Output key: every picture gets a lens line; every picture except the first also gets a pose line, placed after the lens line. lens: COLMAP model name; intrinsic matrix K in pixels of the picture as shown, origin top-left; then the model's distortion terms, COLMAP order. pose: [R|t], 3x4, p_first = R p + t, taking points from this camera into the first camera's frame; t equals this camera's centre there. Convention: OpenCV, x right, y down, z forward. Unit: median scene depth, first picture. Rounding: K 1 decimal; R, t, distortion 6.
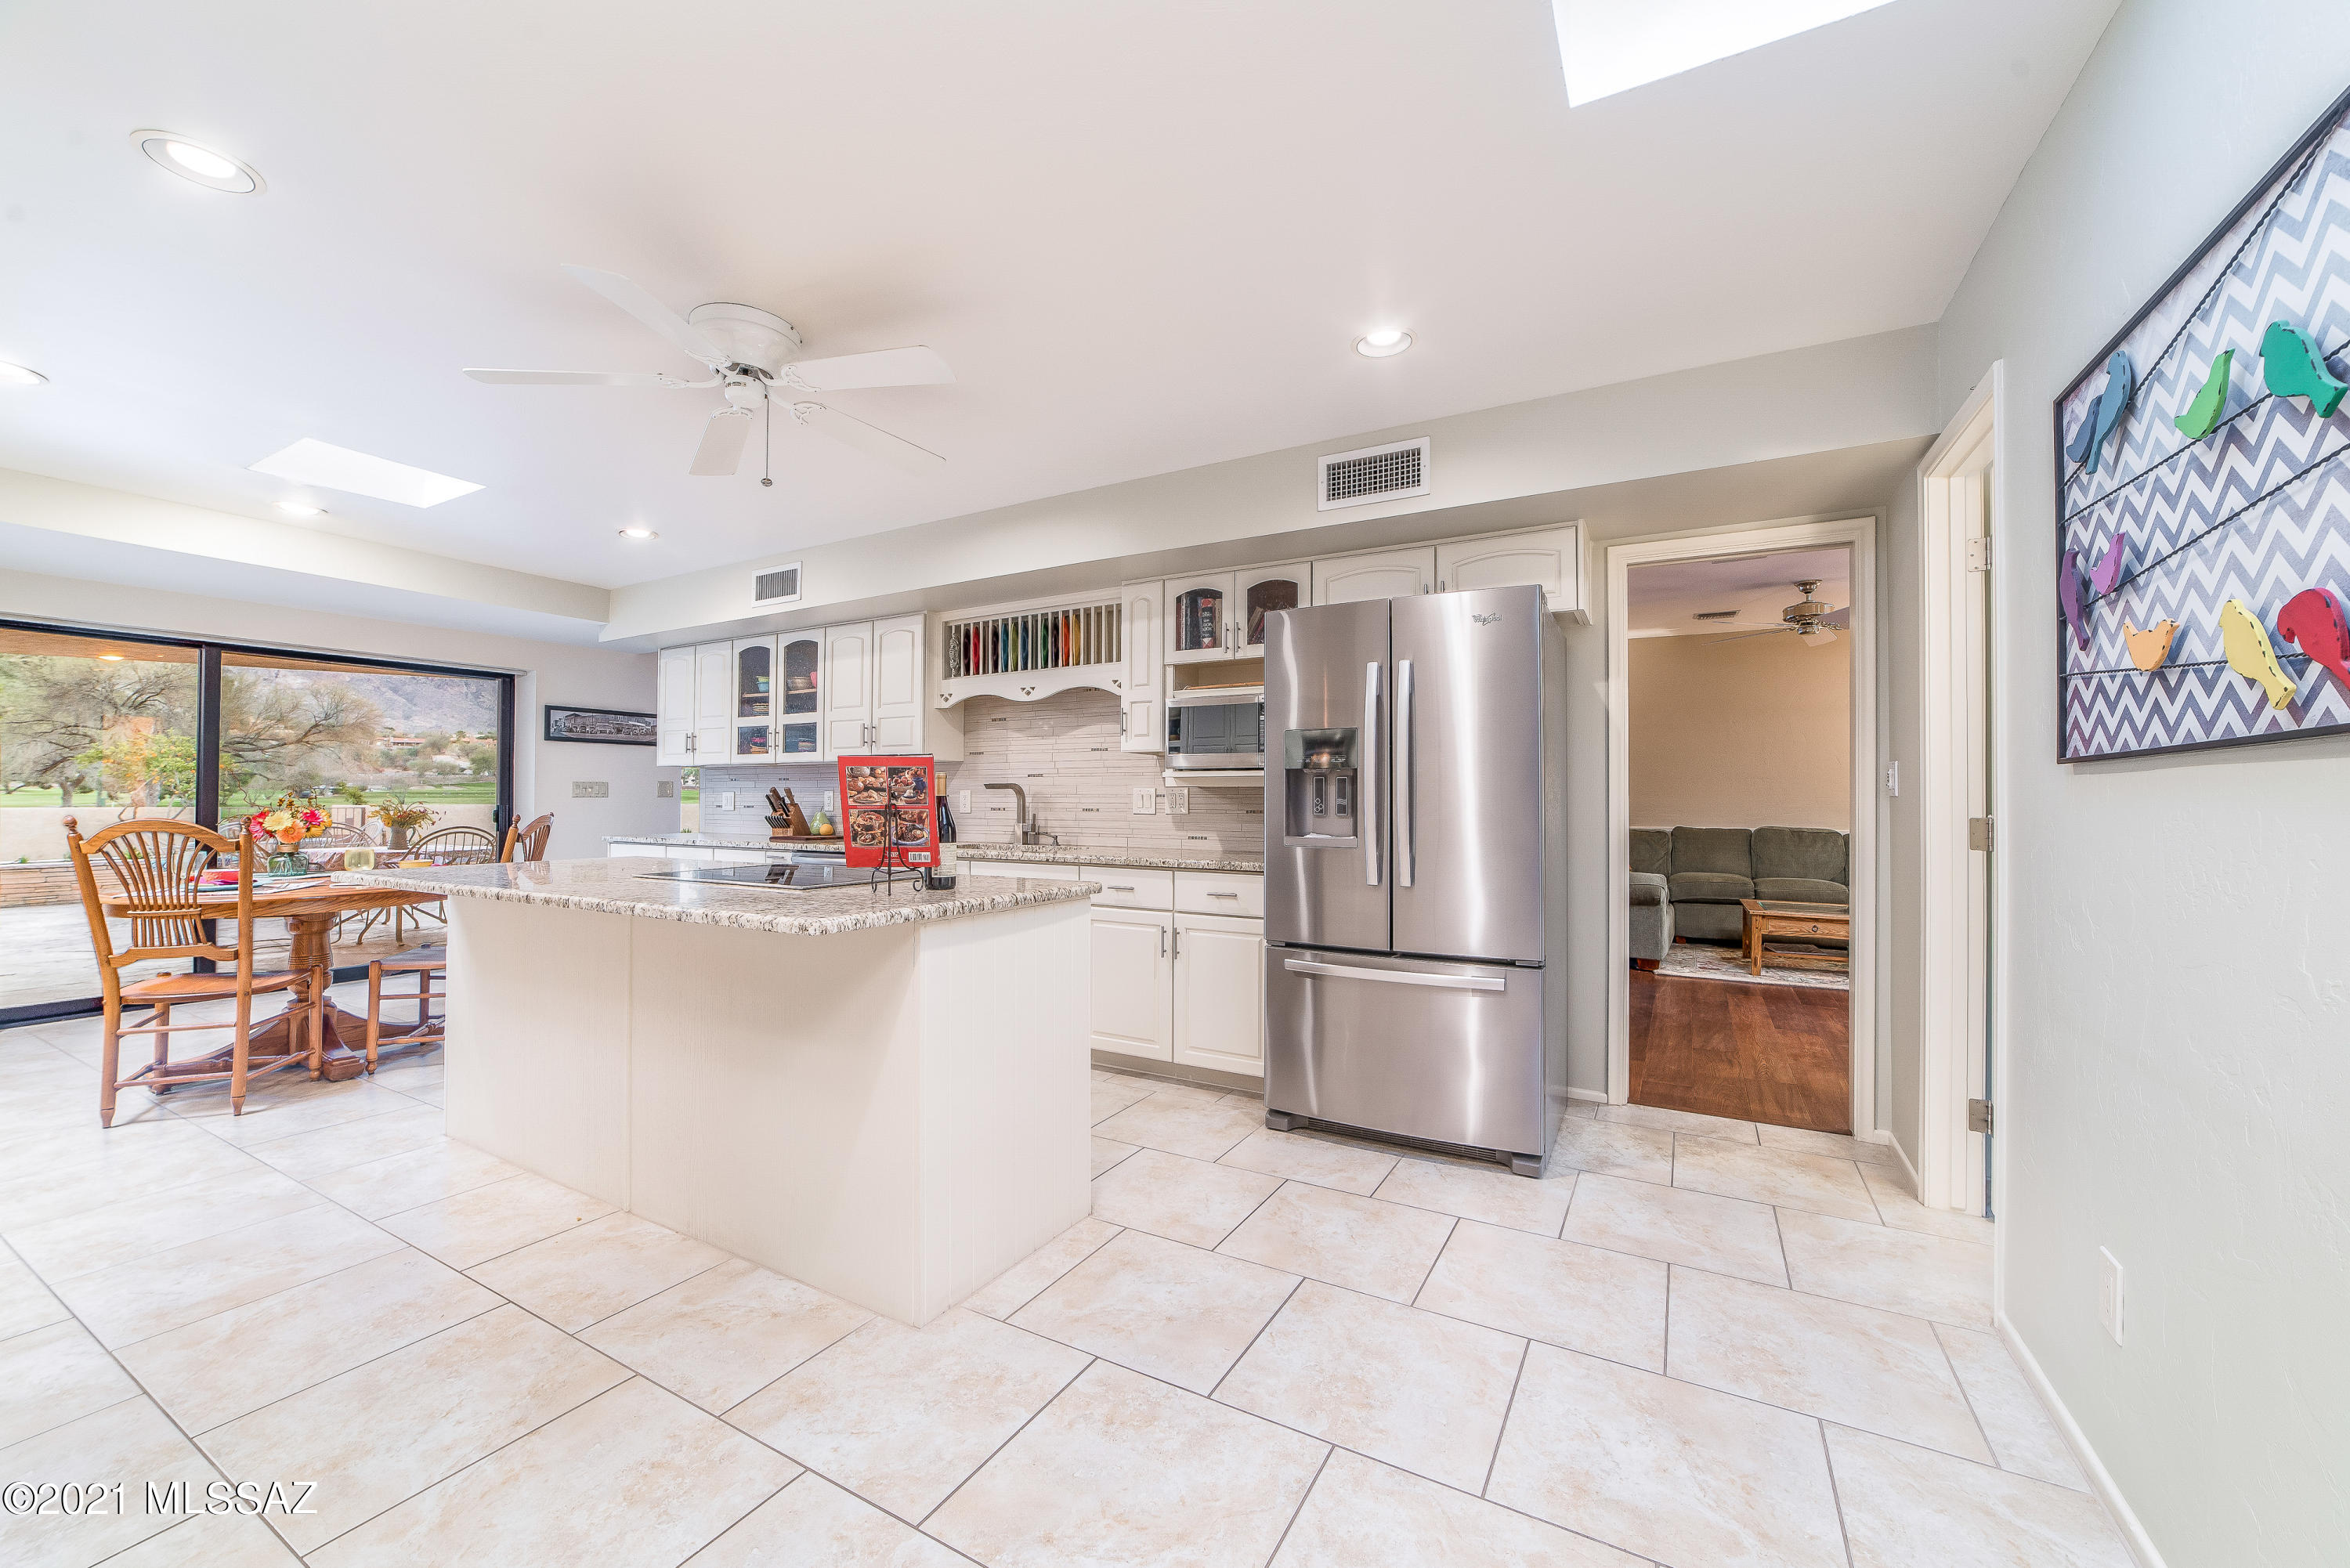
lens RADIAL K [[913.1, 0, 1170.6], [0, 913.1, 790.6], [0, 0, 1]] dist [-0.020779, 0.006719]
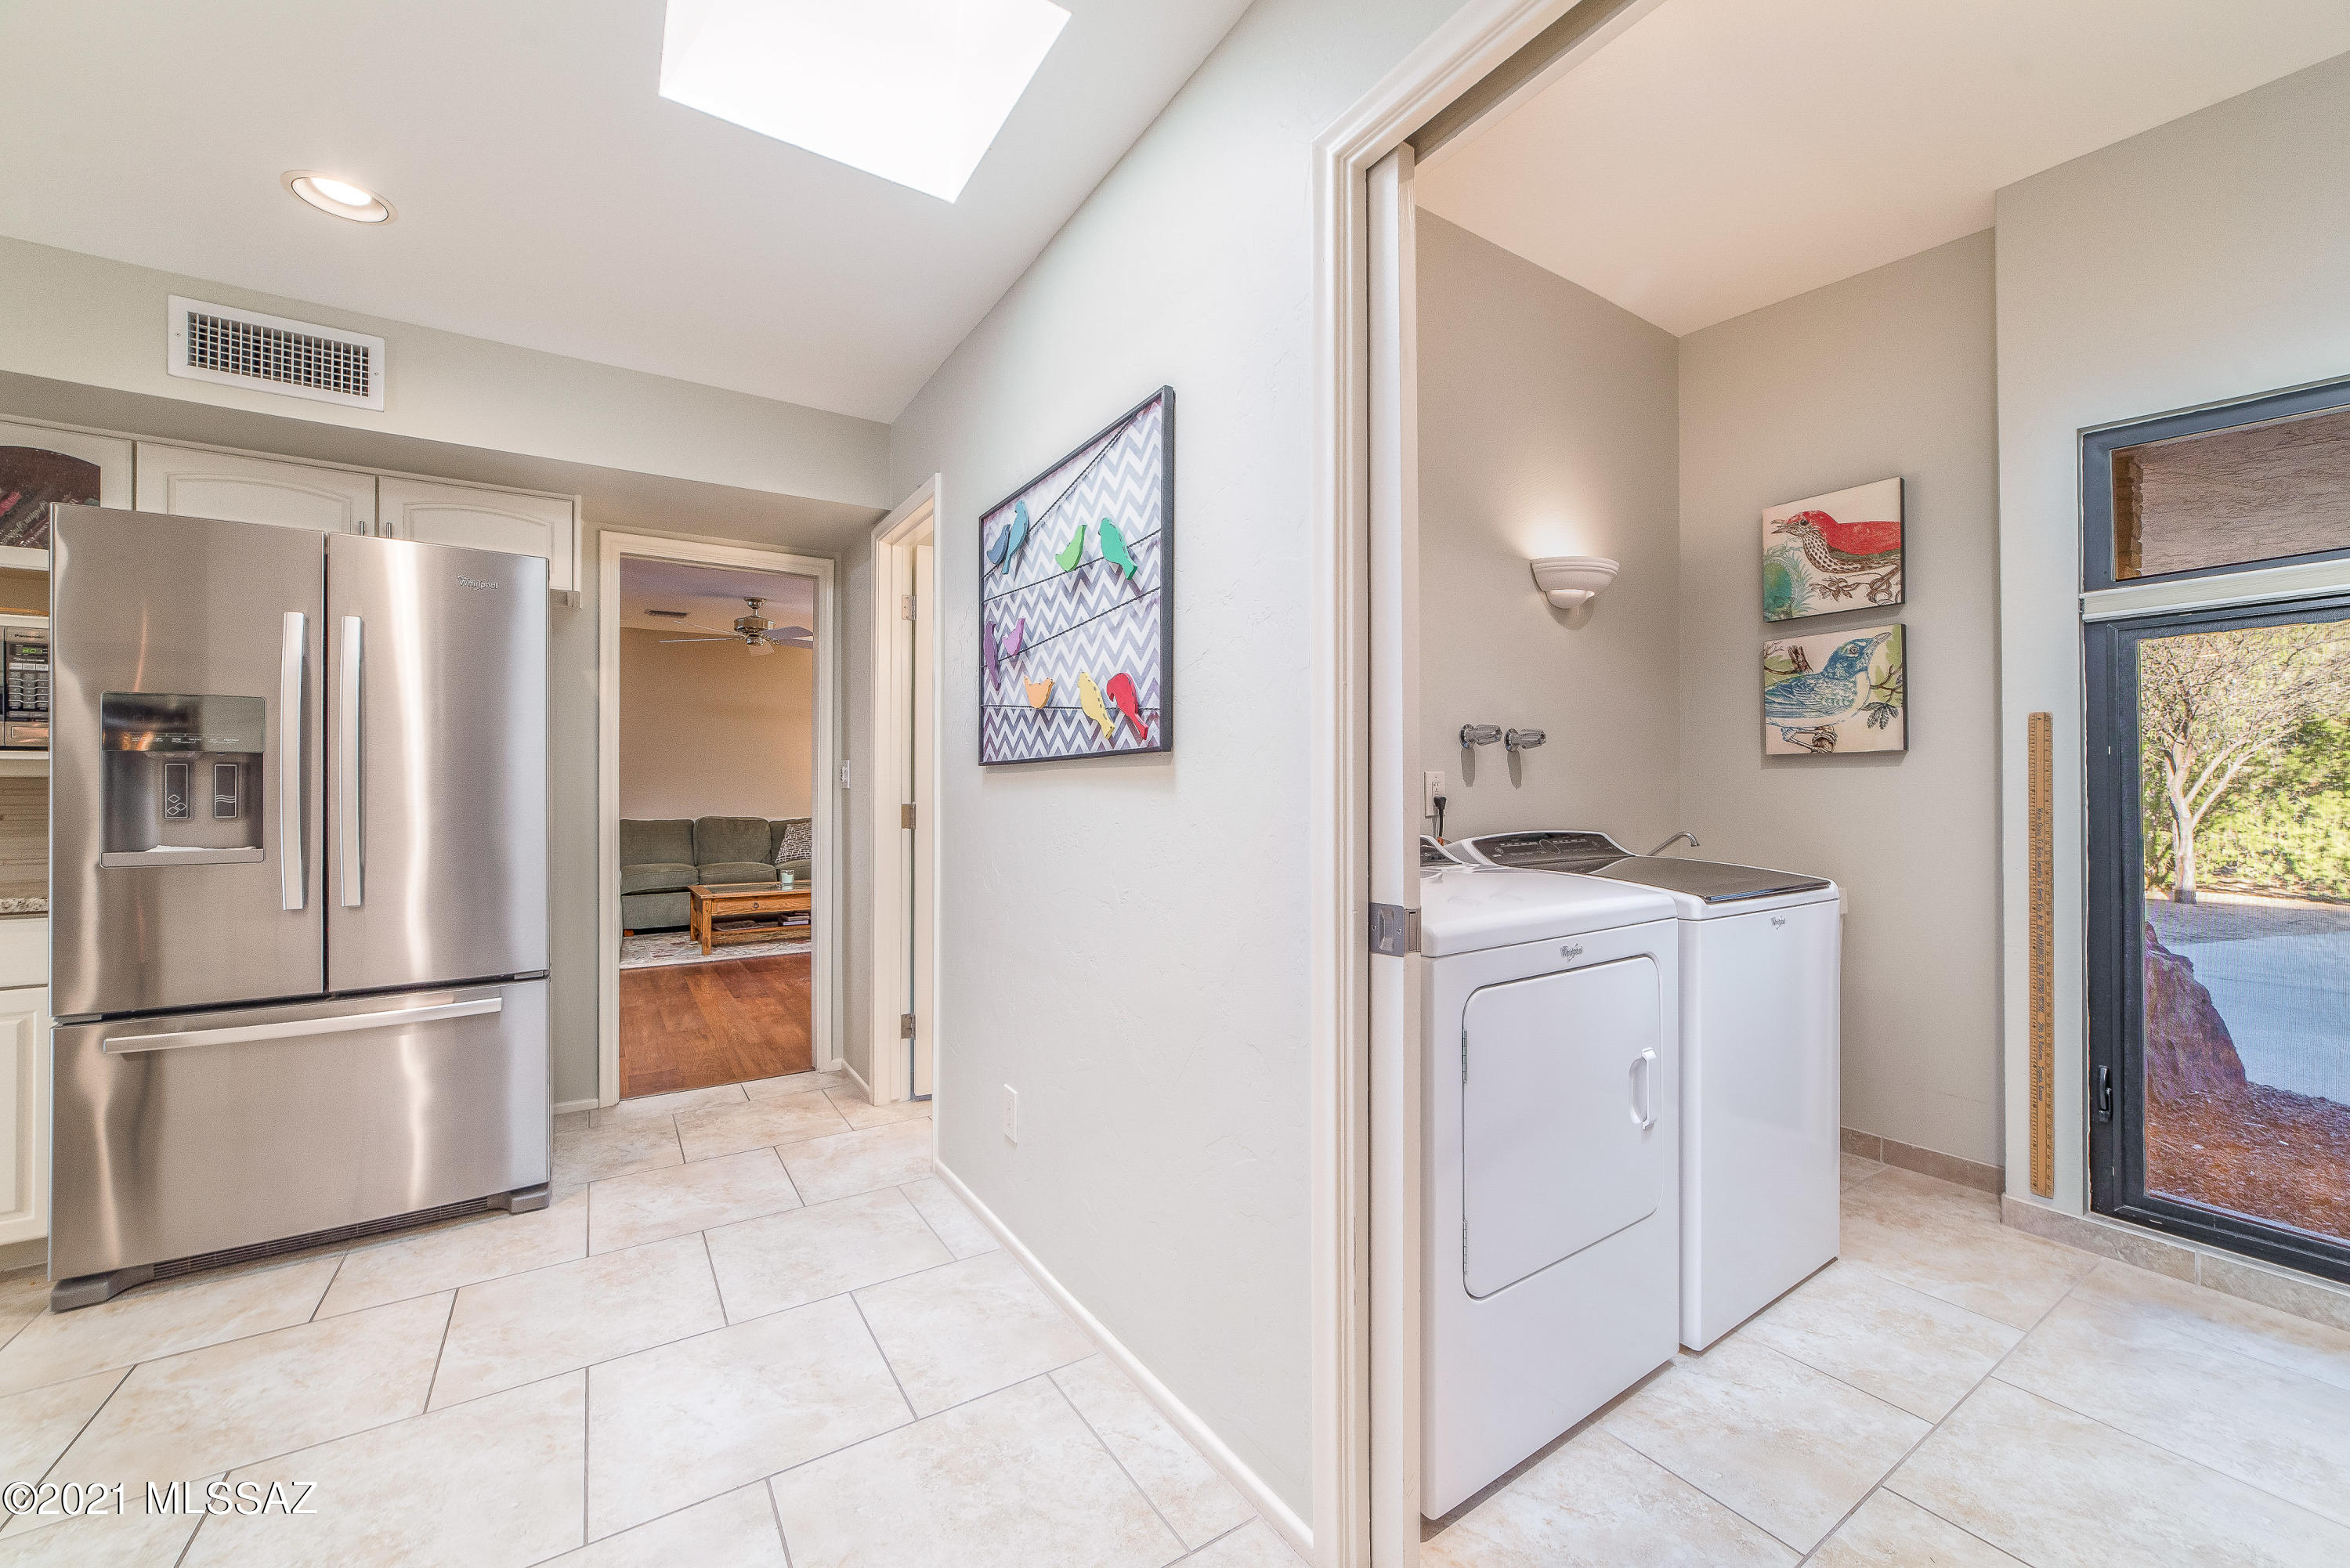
lens RADIAL K [[913.1, 0, 1170.6], [0, 913.1, 790.6], [0, 0, 1]] dist [-0.020779, 0.006719]
pose [[0.462476, -0.006036, 0.886611, -0.108035], [-0.001216, 0.999972, 0.007443, -0.000580], [-0.886631, -0.004521, 0.462455, 0.022581]]
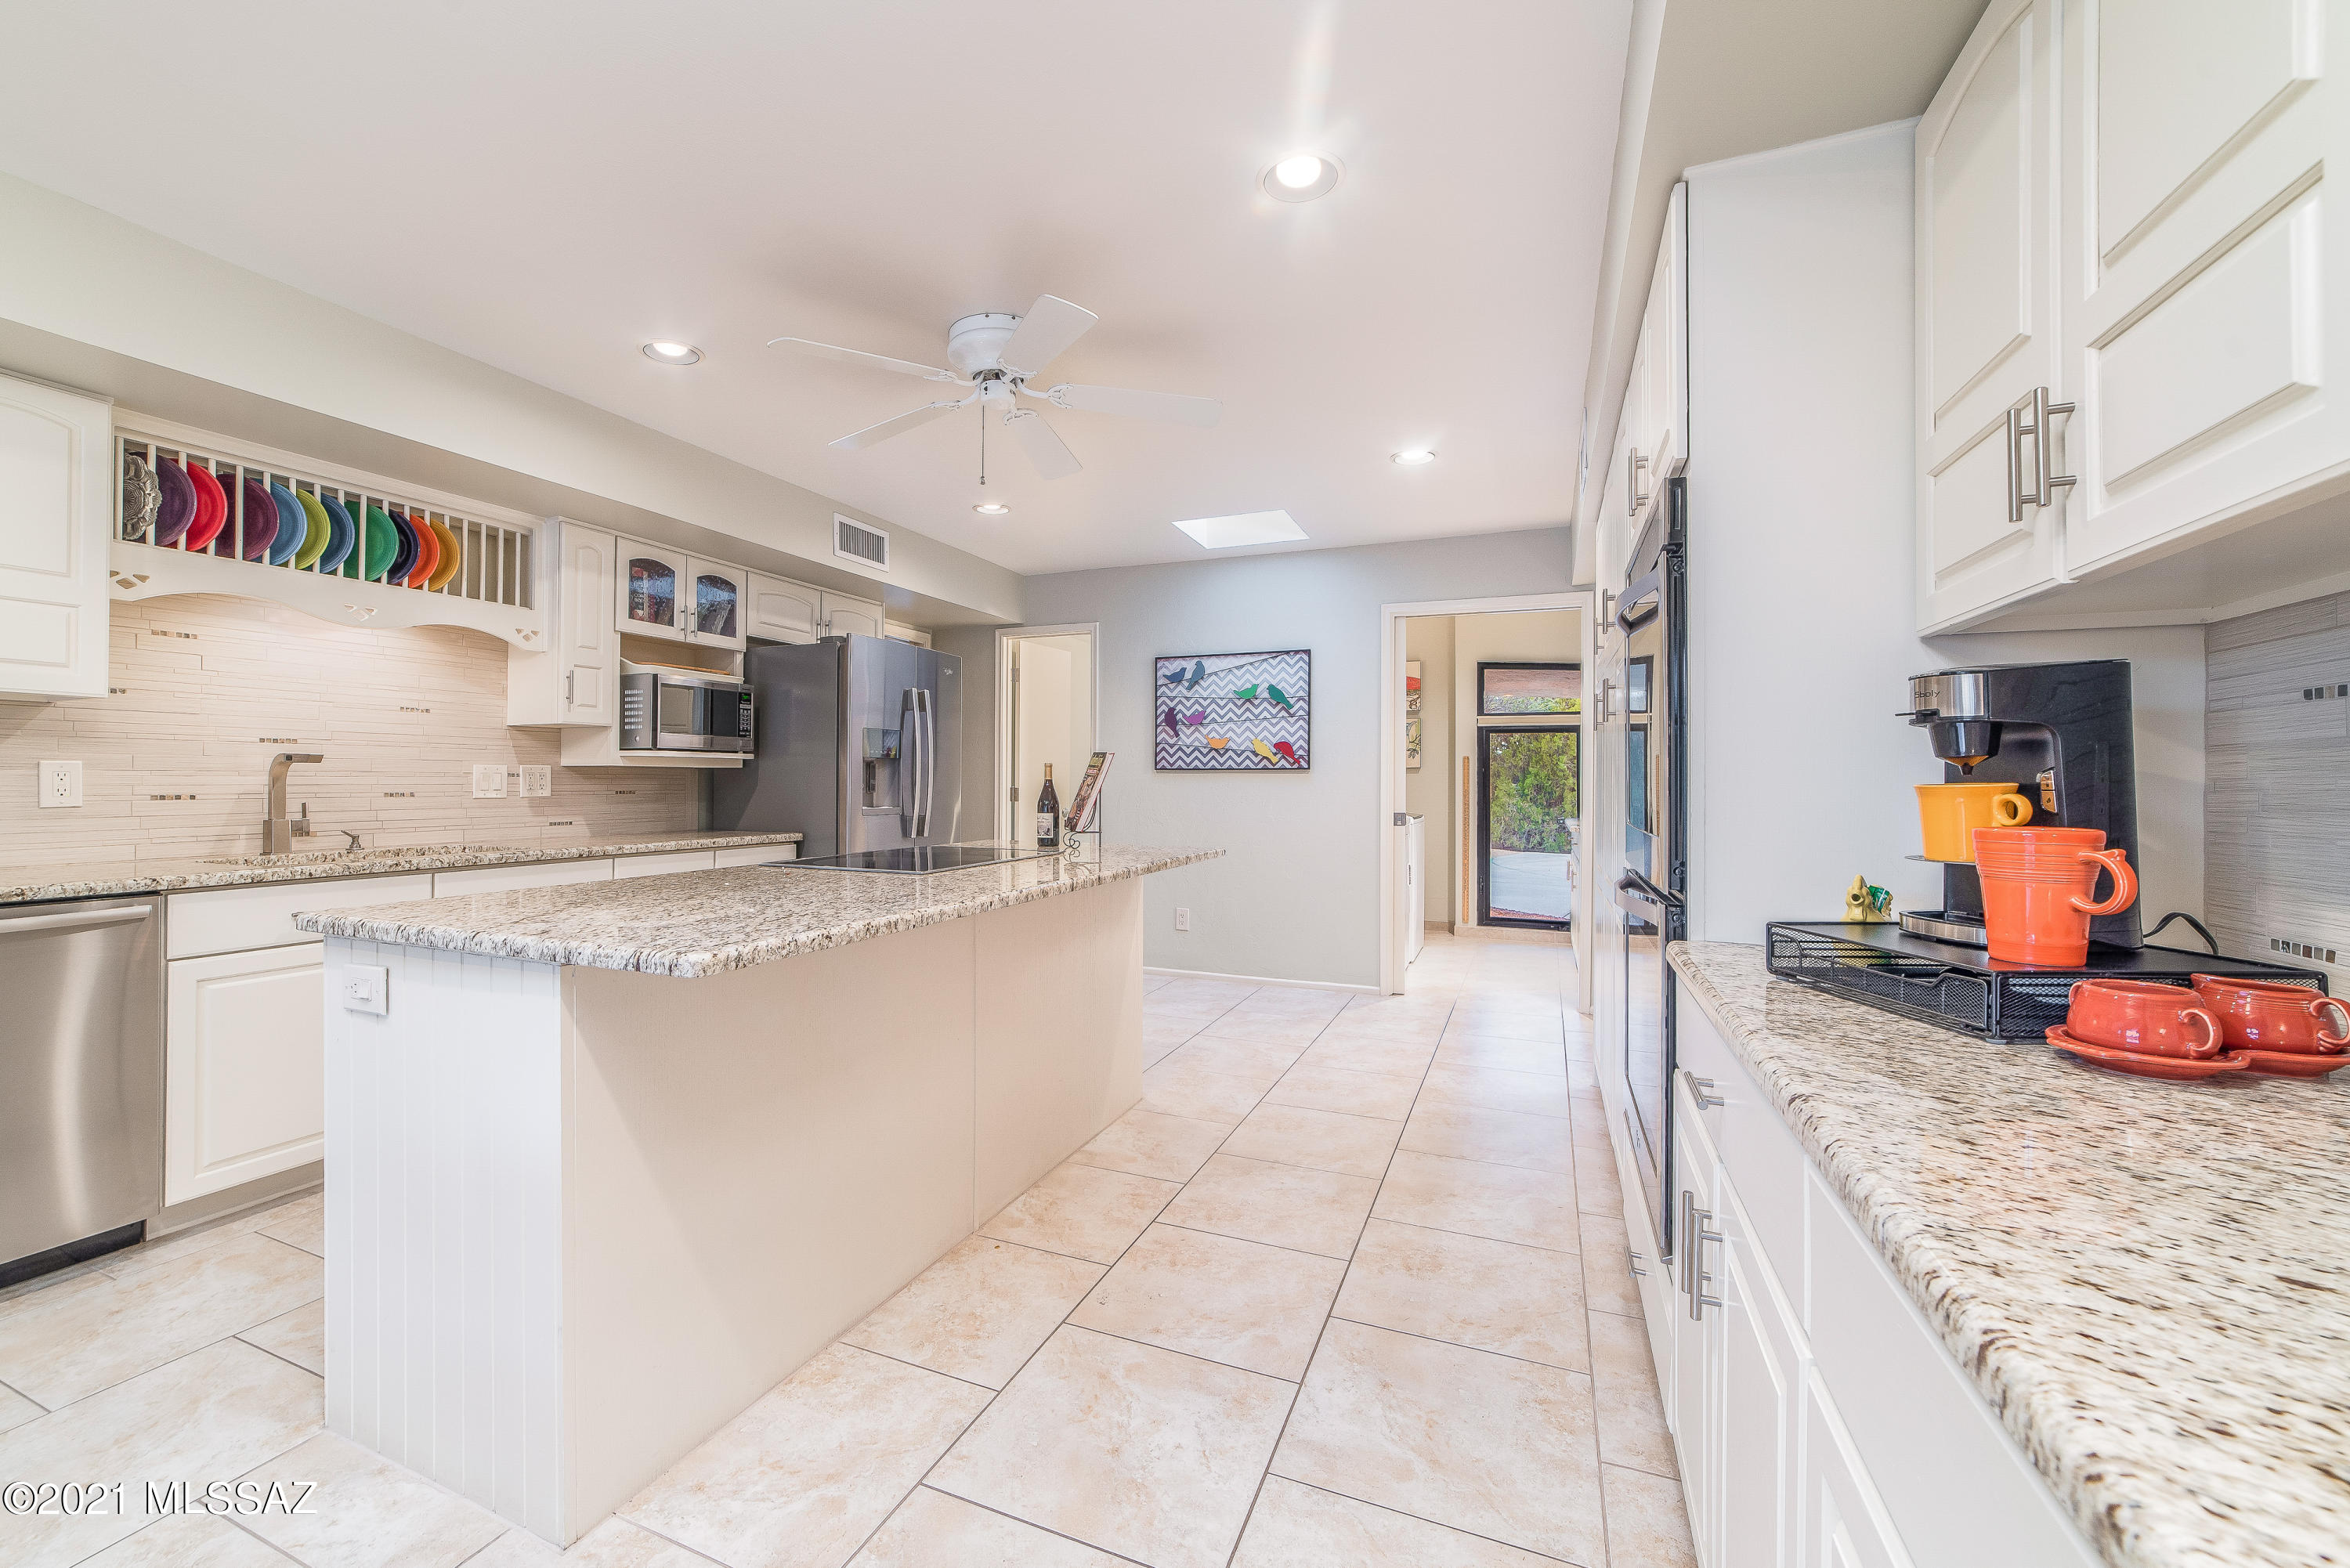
lens RADIAL K [[953.0, 0, 1122.3], [0, 953.0, 774.0], [0, 0, 1]] dist [-0.009014, 0.000204]
pose [[-0.103193, 0.002700, 0.994658, -1.432946], [-0.013701, 0.999898, -0.004136, 0.001153], [-0.994567, -0.014055, -0.103145, 0.867227]]
